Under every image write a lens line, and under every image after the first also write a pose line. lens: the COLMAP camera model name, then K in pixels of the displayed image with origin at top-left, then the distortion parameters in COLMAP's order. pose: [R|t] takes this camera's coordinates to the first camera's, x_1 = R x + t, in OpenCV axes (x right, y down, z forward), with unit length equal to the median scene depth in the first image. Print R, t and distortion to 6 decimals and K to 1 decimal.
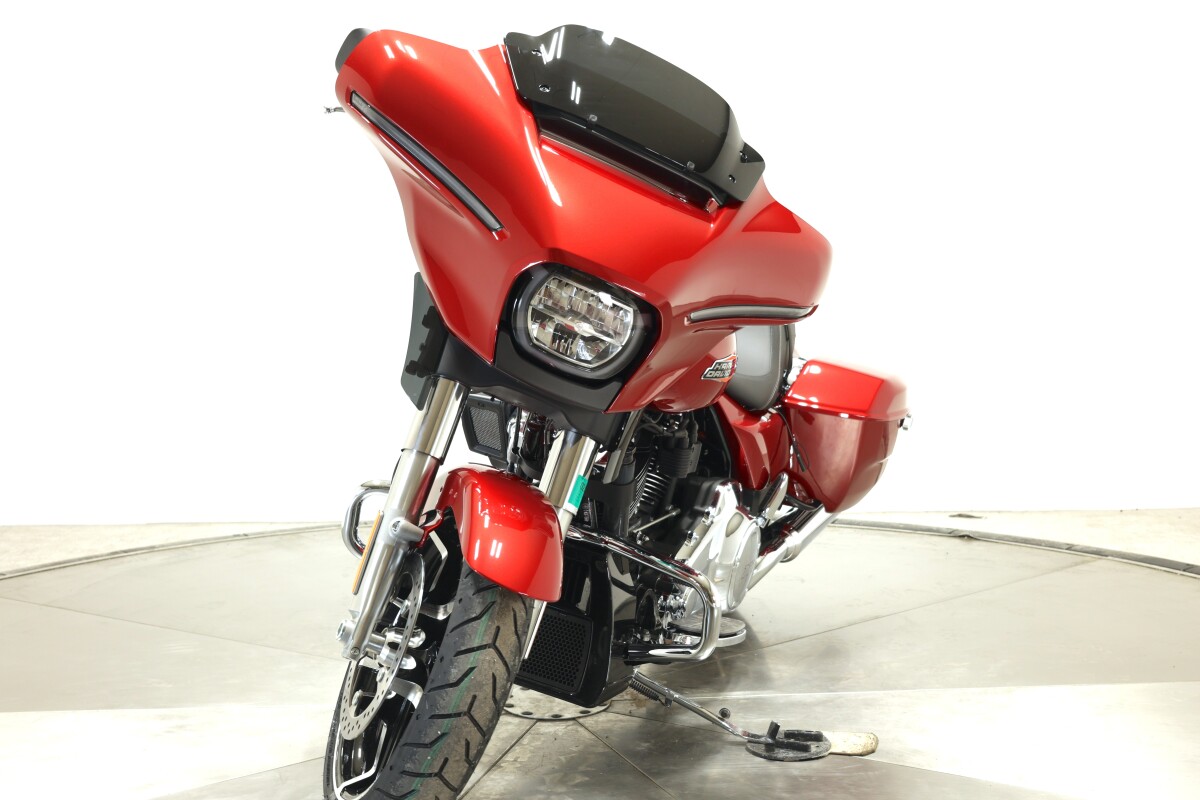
lens RADIAL K [[1630.1, 0, 600.0], [0, 1630.1, 400.0], [0, 0, 1]] dist [0.006080, 0.003773]
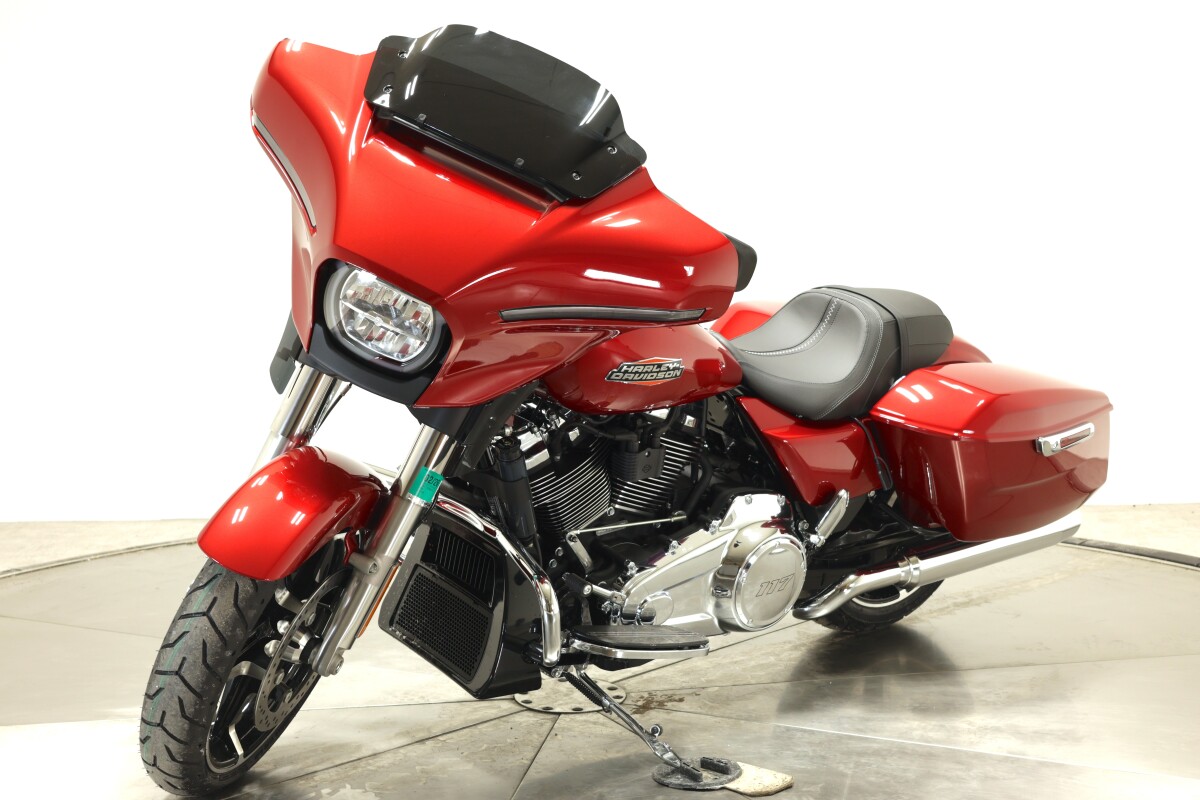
lens RADIAL K [[1630.1, 0, 600.0], [0, 1630.1, 400.0], [0, 0, 1]] dist [0.006080, 0.003773]
pose [[0.865741, 0.059707, -0.496918, 0.615664], [-0.056080, 0.998179, 0.022233, -0.026056], [0.497341, 0.008619, 0.867513, 0.174349]]
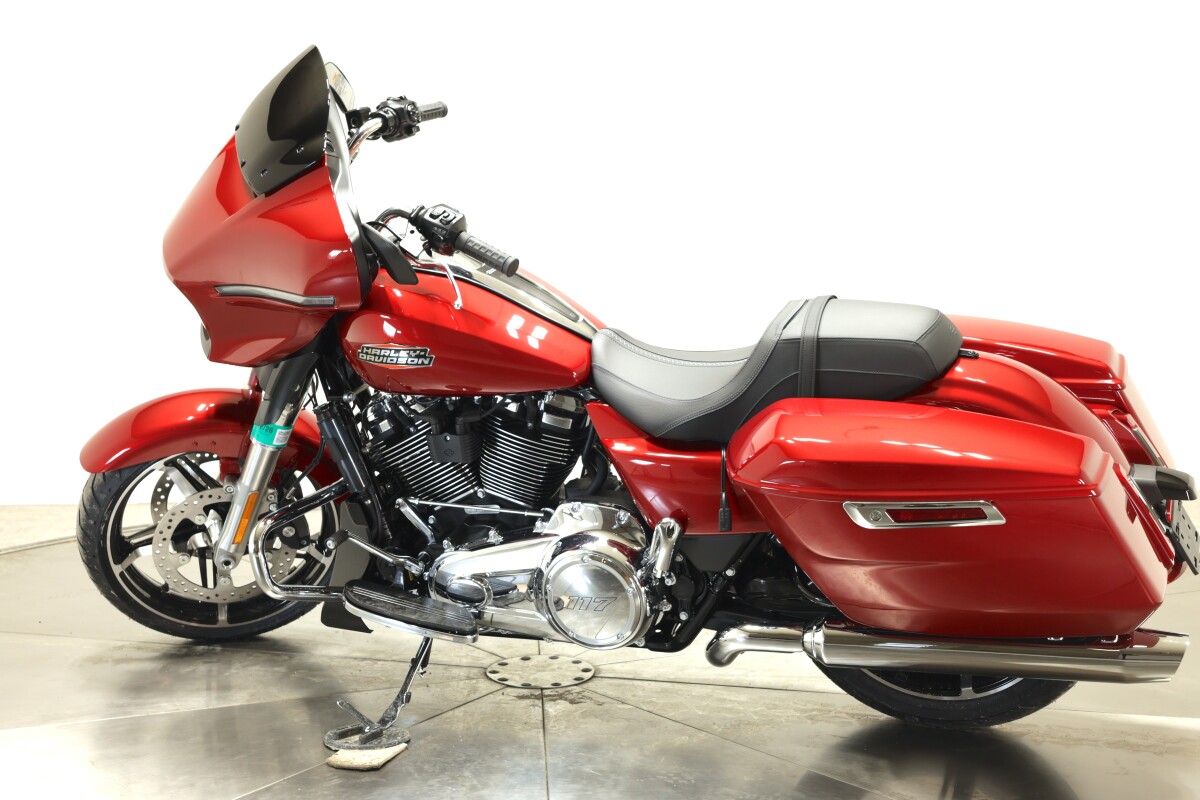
lens RADIAL K [[1630.1, 0, 600.0], [0, 1630.1, 400.0], [0, 0, 1]] dist [0.006080, 0.003773]
pose [[-0.004548, 0.128461, -0.991704, 1.266825], [-0.114640, 0.985109, 0.128132, -0.160047], [0.993397, 0.114272, 0.010247, 1.300259]]
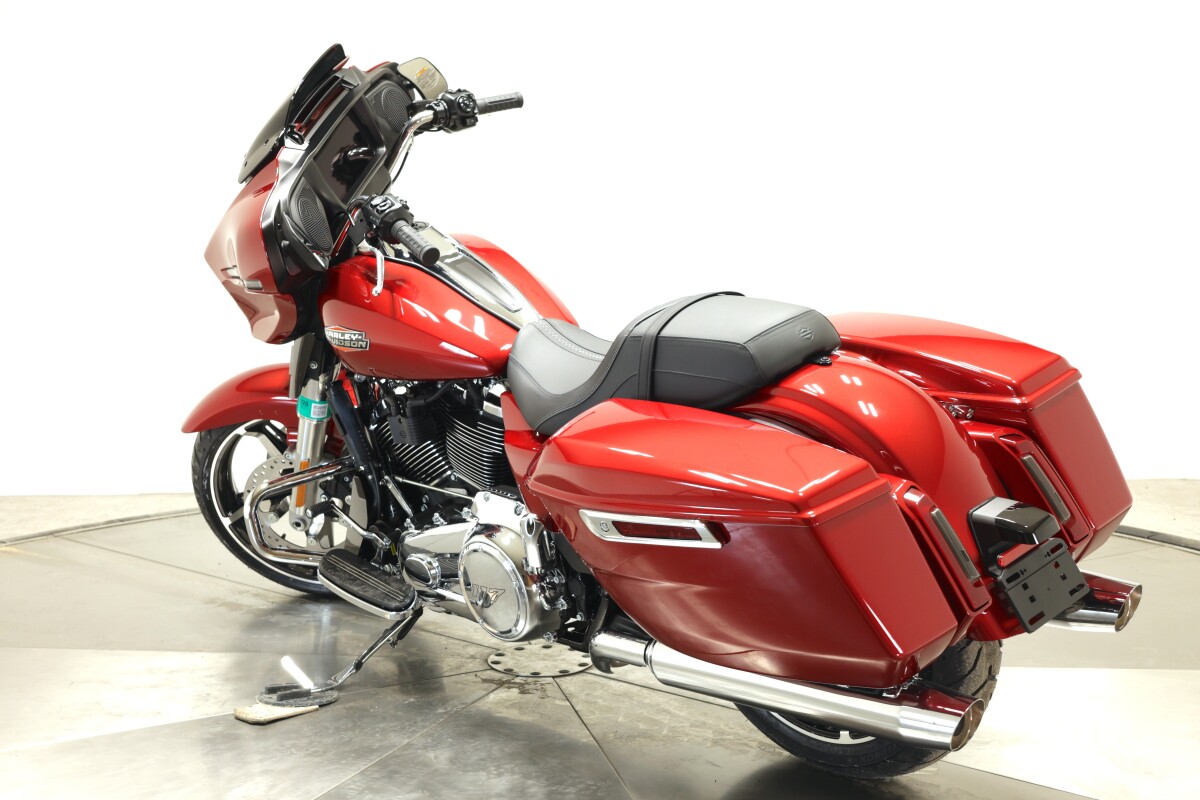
lens RADIAL K [[1630.1, 0, 600.0], [0, 1630.1, 400.0], [0, 0, 1]] dist [0.006080, 0.003773]
pose [[-0.446138, 0.122301, -0.886568, 1.110028], [-0.098795, 0.977834, 0.184607, -0.225673], [0.889494, 0.169949, -0.424166, 1.869020]]
